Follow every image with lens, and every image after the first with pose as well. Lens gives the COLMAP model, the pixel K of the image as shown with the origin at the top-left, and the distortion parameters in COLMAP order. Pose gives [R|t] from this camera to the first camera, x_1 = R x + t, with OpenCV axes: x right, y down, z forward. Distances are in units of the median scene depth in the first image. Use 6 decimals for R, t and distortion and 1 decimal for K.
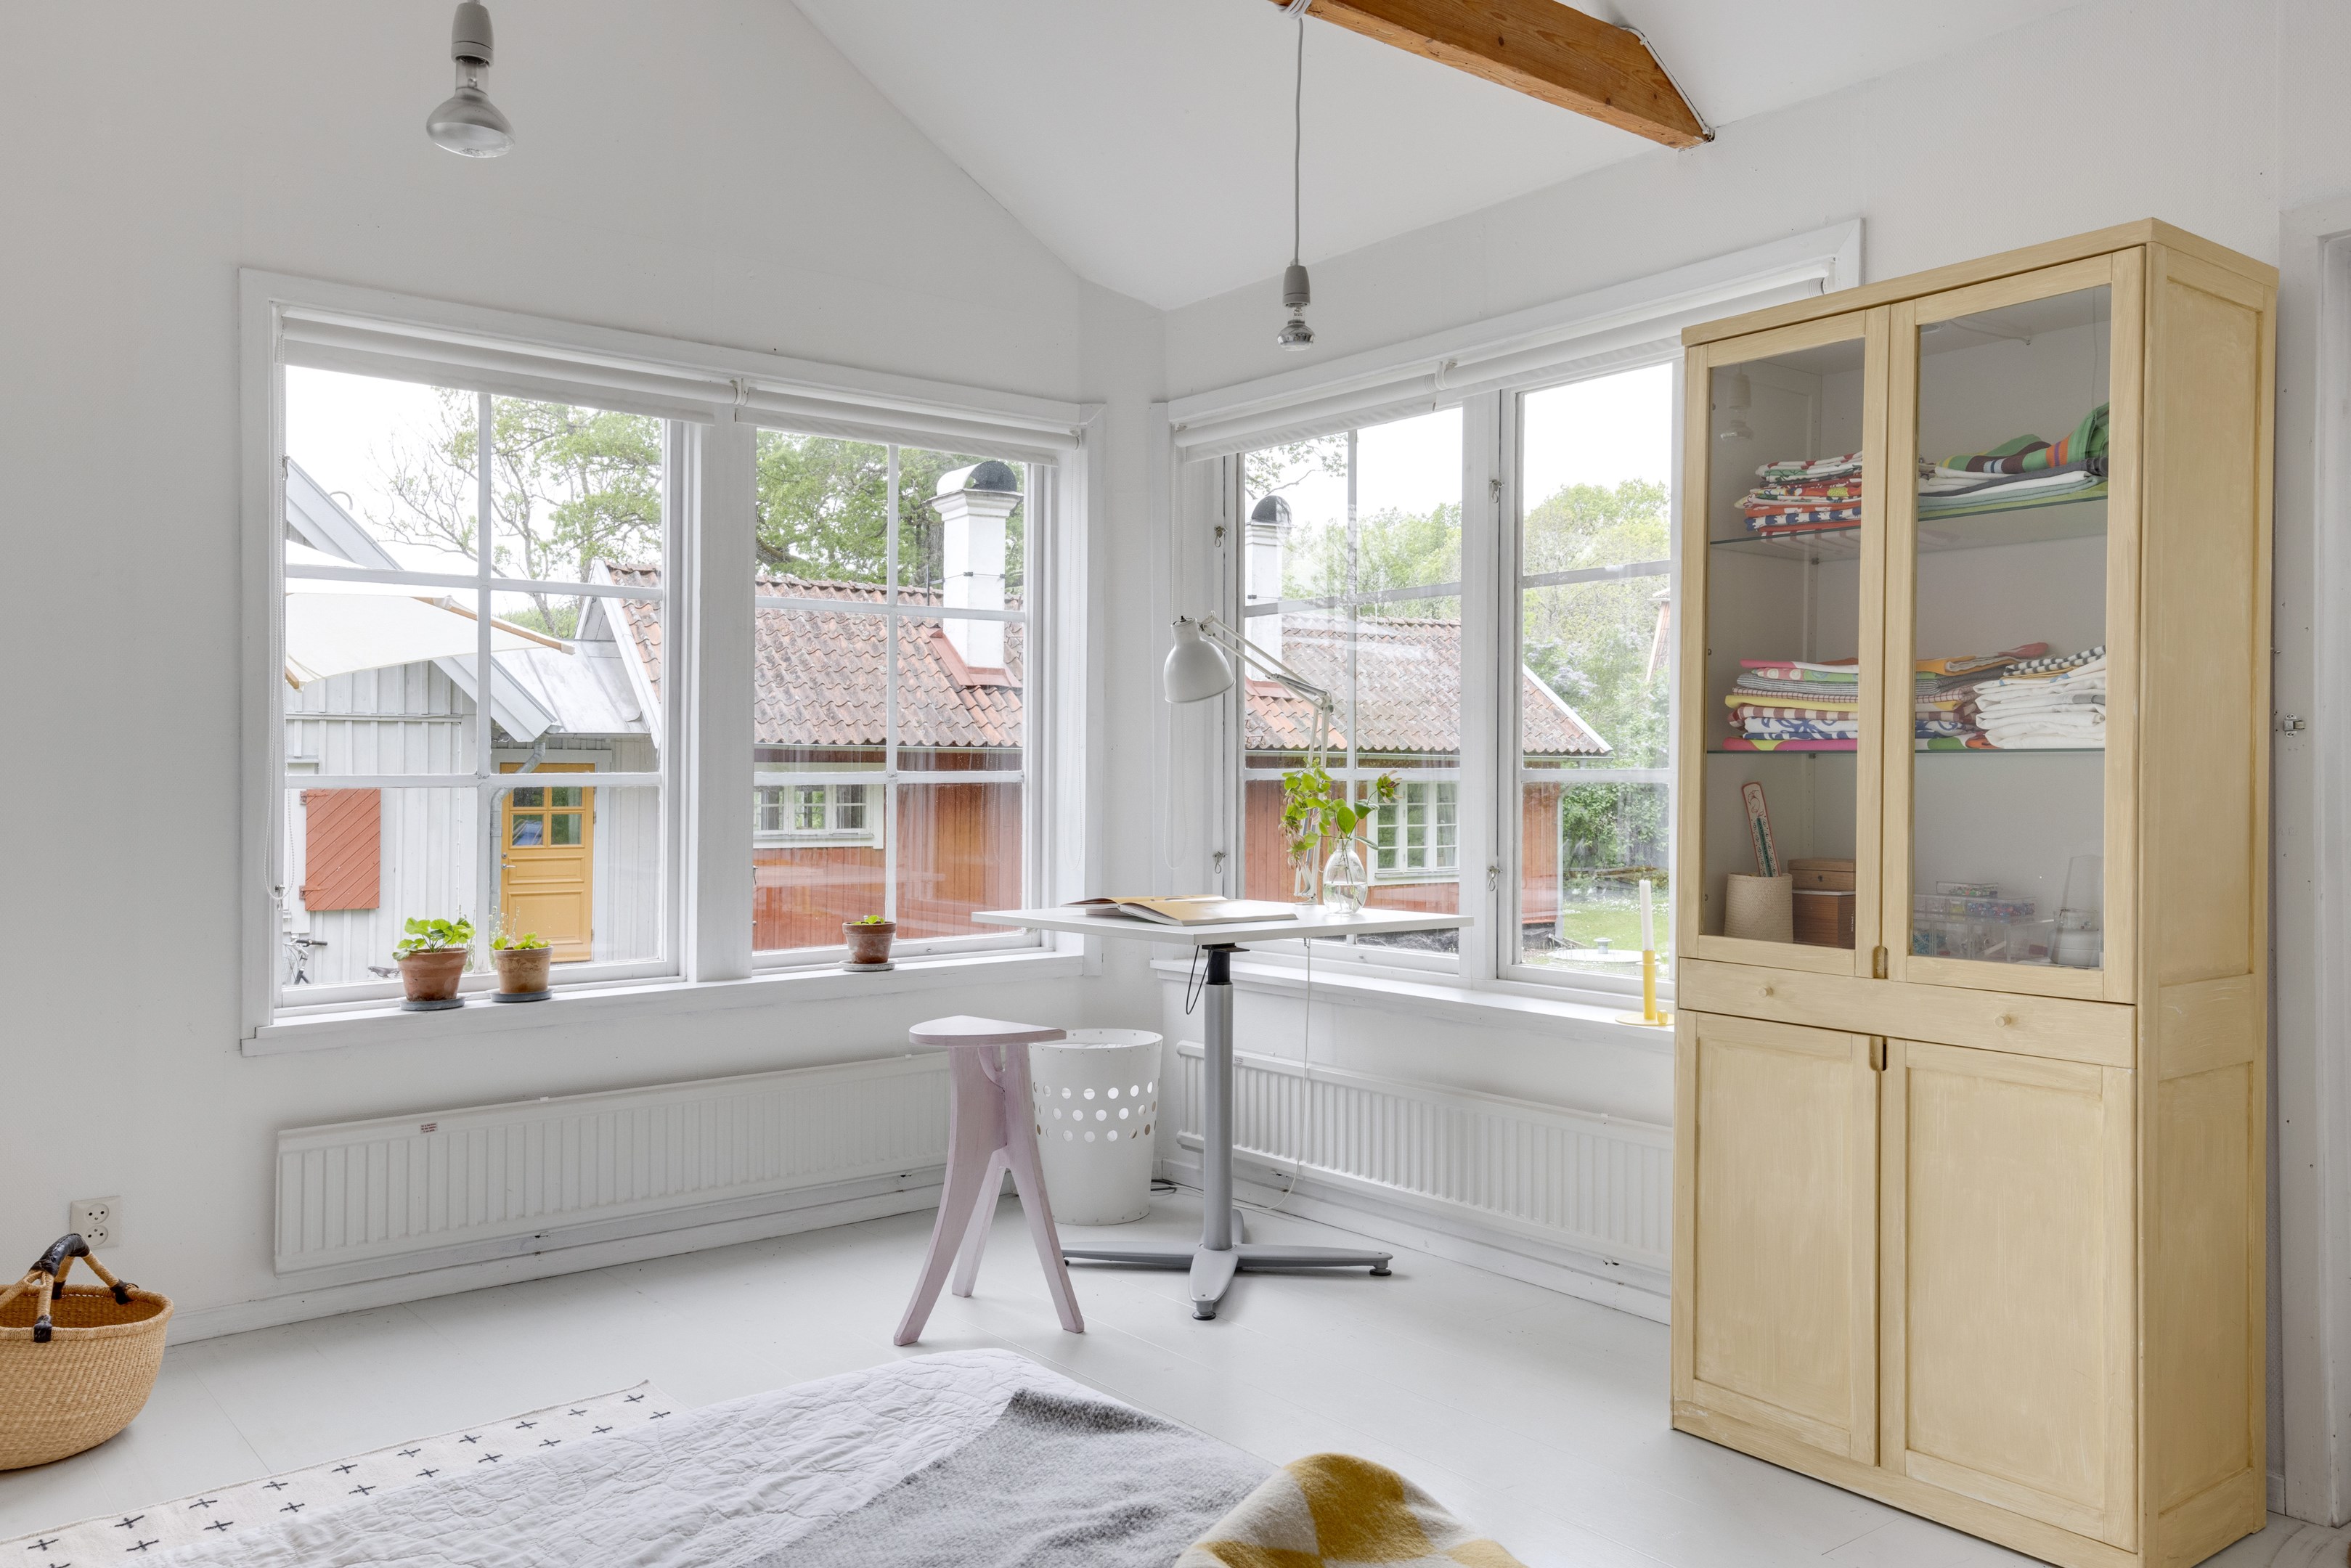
lens RADIAL K [[1532.5, 0, 1193.2], [0, 1532.5, 780.6], [0, 0, 1]] dist [0.019603, -0.009190]
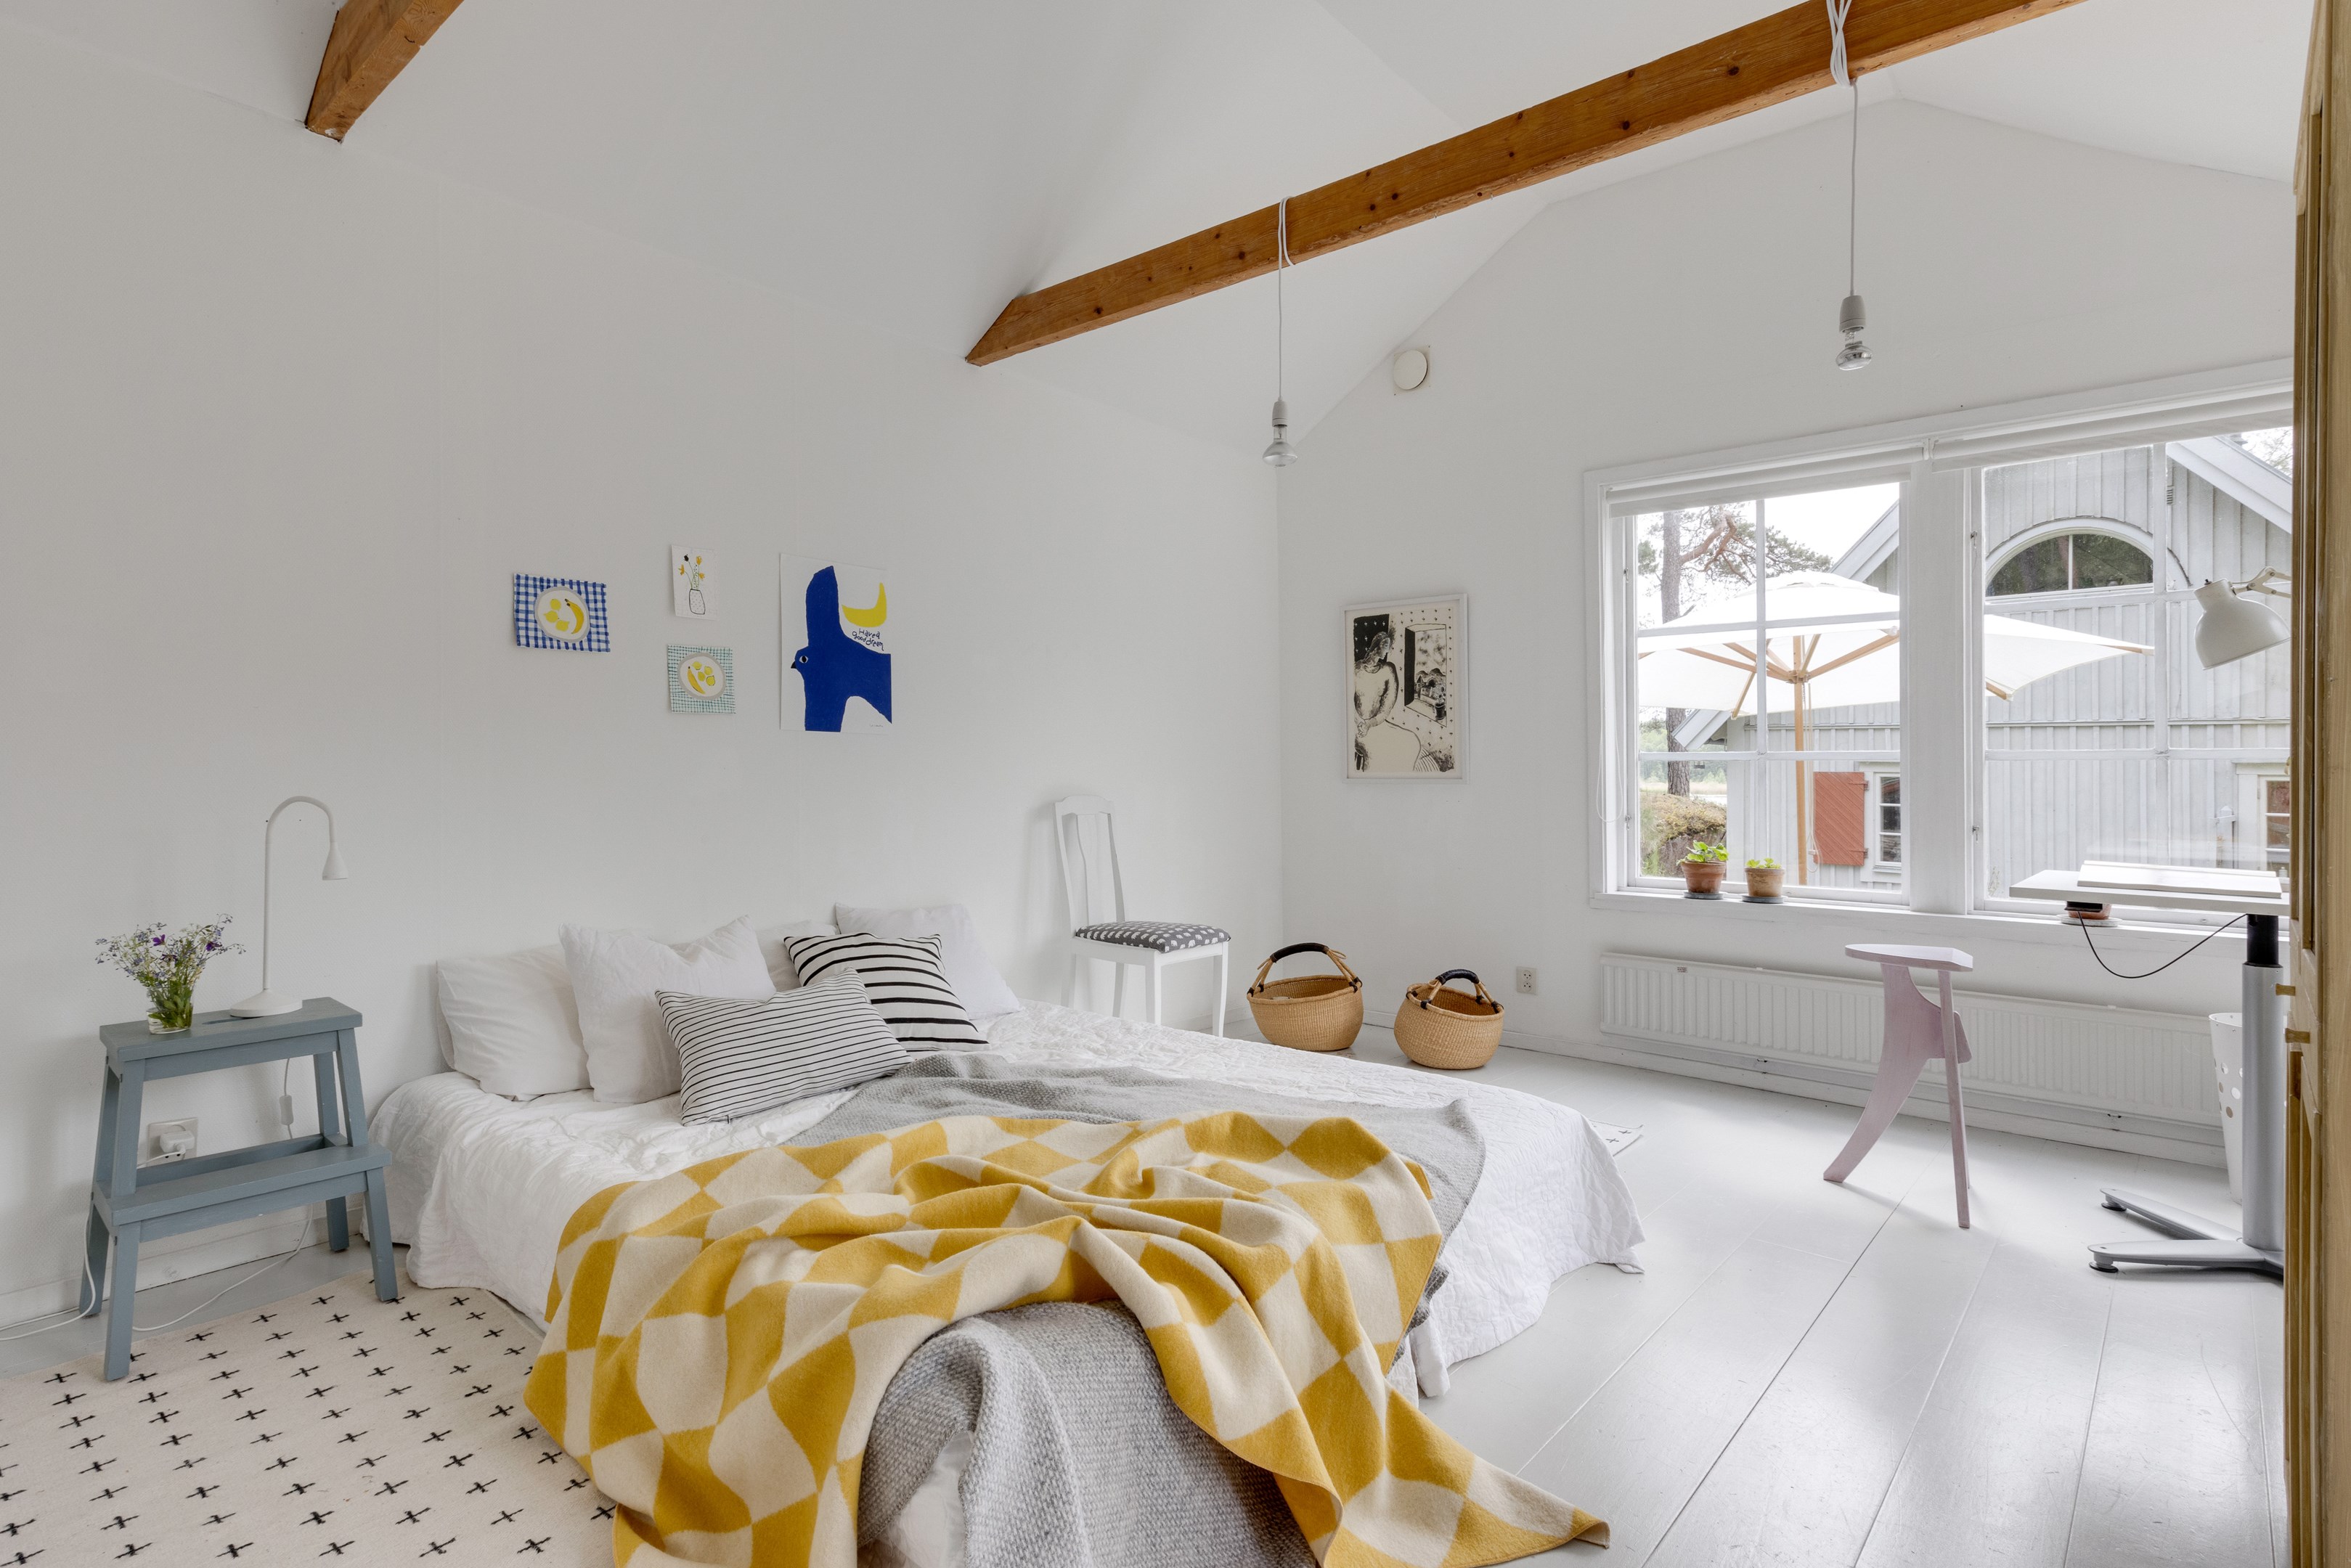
lens RADIAL K [[1093.7, 0, 1173.5], [0, 1093.7, 794.2], [0, 0, 1]] dist [0.019308, 0.000325]
pose [[0.224213, 0.027950, -0.974139, 0.804871], [-0.010543, 0.999600, 0.026254, 0.027434], [0.974483, 0.004384, 0.224418, 0.352633]]
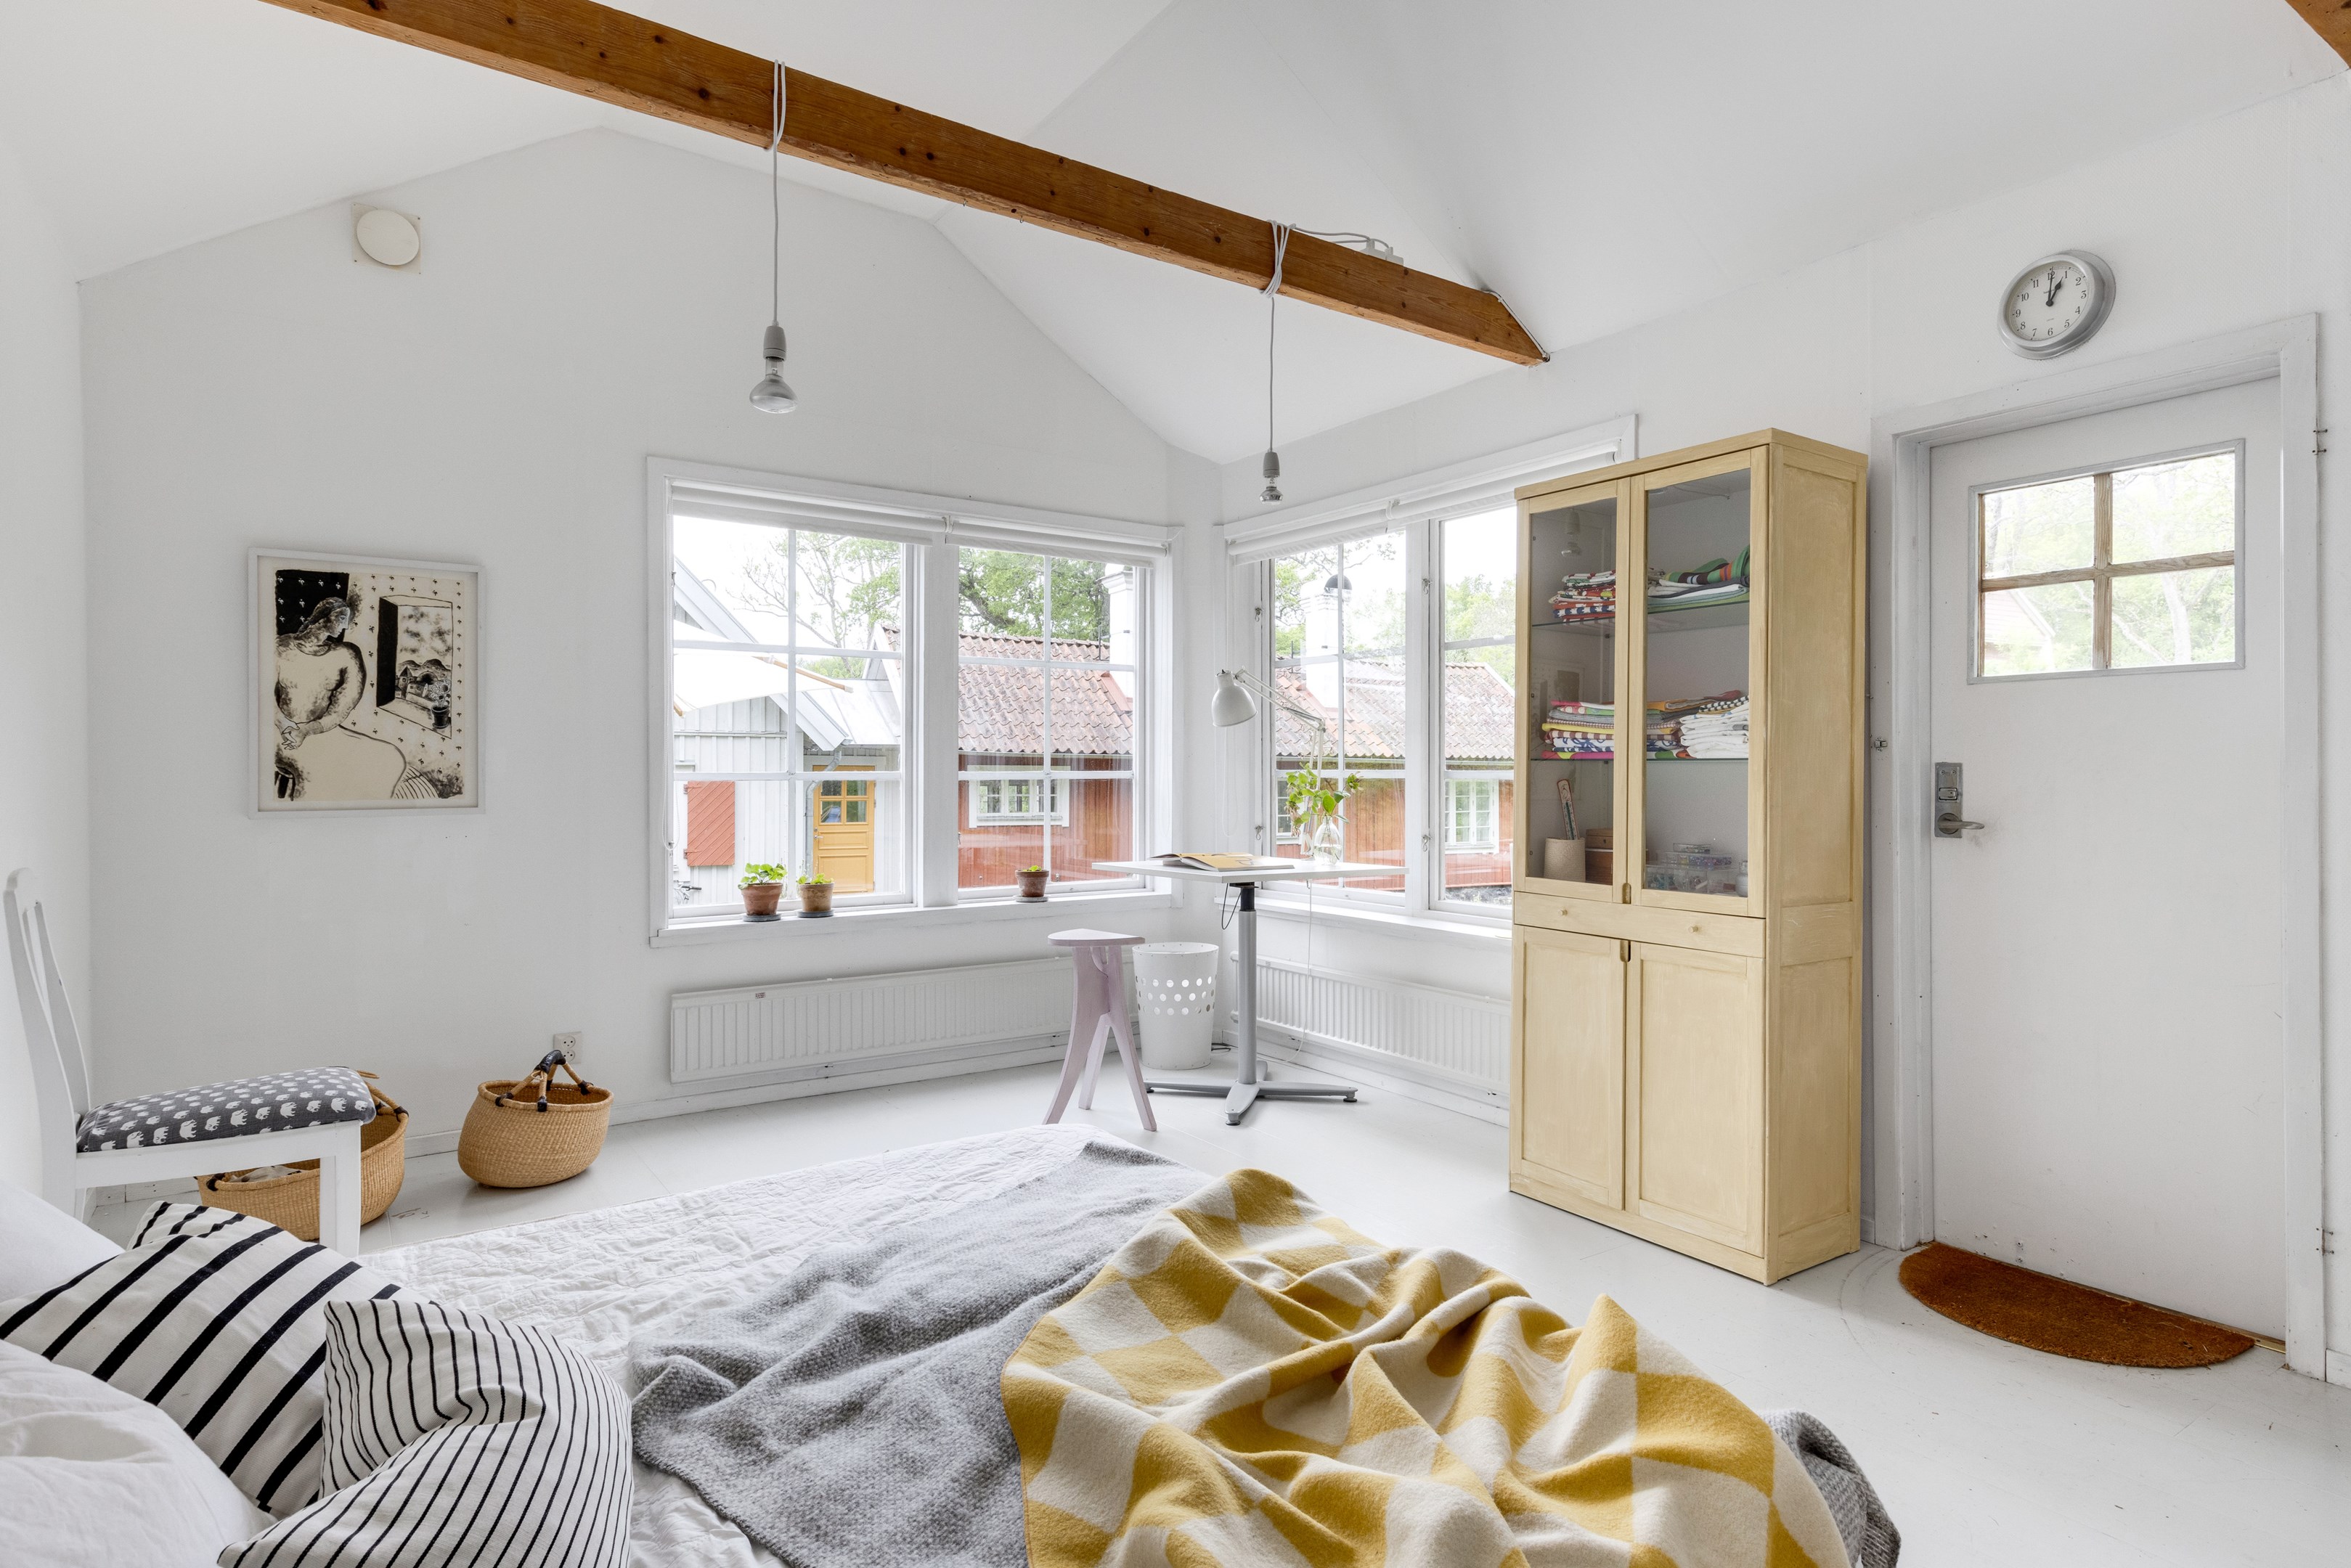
lens RADIAL K [[1123.8, 0, 1173.9], [0, 1123.8, 805.3], [0, 0, 1]] dist [-0.015183, 0.000445]
pose [[0.993629, 0.006789, -0.112500, 0.089189], [-0.004163, 0.999714, 0.023555, 0.002007], [0.112628, -0.022937, 0.993372, -0.151483]]
